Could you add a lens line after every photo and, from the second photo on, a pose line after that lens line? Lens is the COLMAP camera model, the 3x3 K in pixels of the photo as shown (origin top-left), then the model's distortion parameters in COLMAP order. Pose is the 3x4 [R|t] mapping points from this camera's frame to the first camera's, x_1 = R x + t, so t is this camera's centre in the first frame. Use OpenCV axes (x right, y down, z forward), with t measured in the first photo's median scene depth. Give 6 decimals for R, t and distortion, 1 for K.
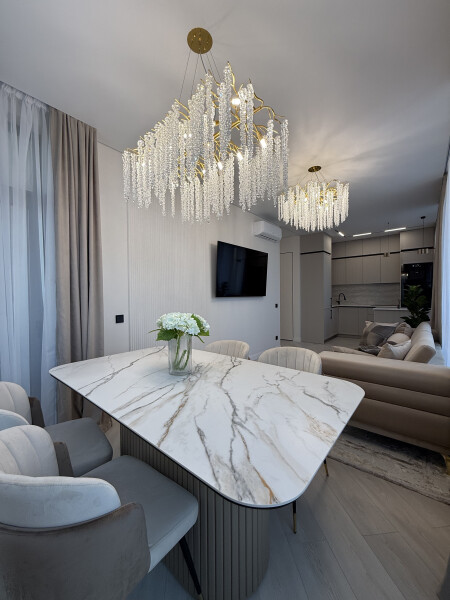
lens RADIAL K [[237.3, 0, 225.3], [0, 237.3, 297.6], [0, 0, 1]] dist [0.001703, -0.000840]
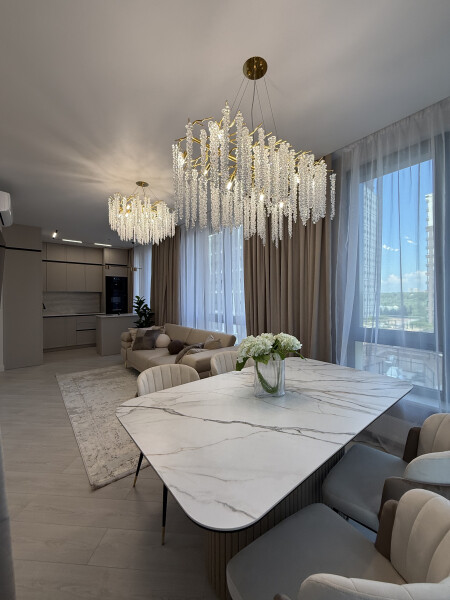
lens RADIAL K [[237.3, 0, 223.9], [0, 237.3, 301.4], [0, 0, 1]] dist [0.001703, -0.000840]
pose [[0.184113, -0.003878, 0.982898, -0.739345], [0.007695, 0.999967, 0.002504, -0.047686], [-0.982875, 0.007102, 0.184136, 0.621342]]
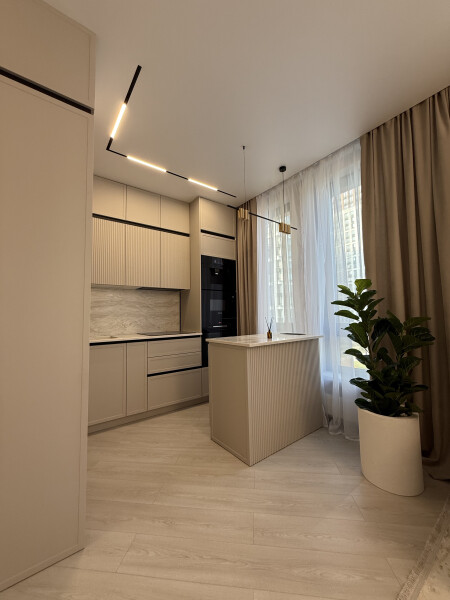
lens RADIAL K [[237.3, 0, 225.0], [0, 237.3, 300.6], [0, 0, 1]] dist [0.001703, -0.000840]
pose [[0.207069, 0.066826, 0.976041, 0.612728], [0.022454, 0.997077, -0.073030, 0.011887], [-0.978069, 0.037038, 0.204963, 2.250013]]
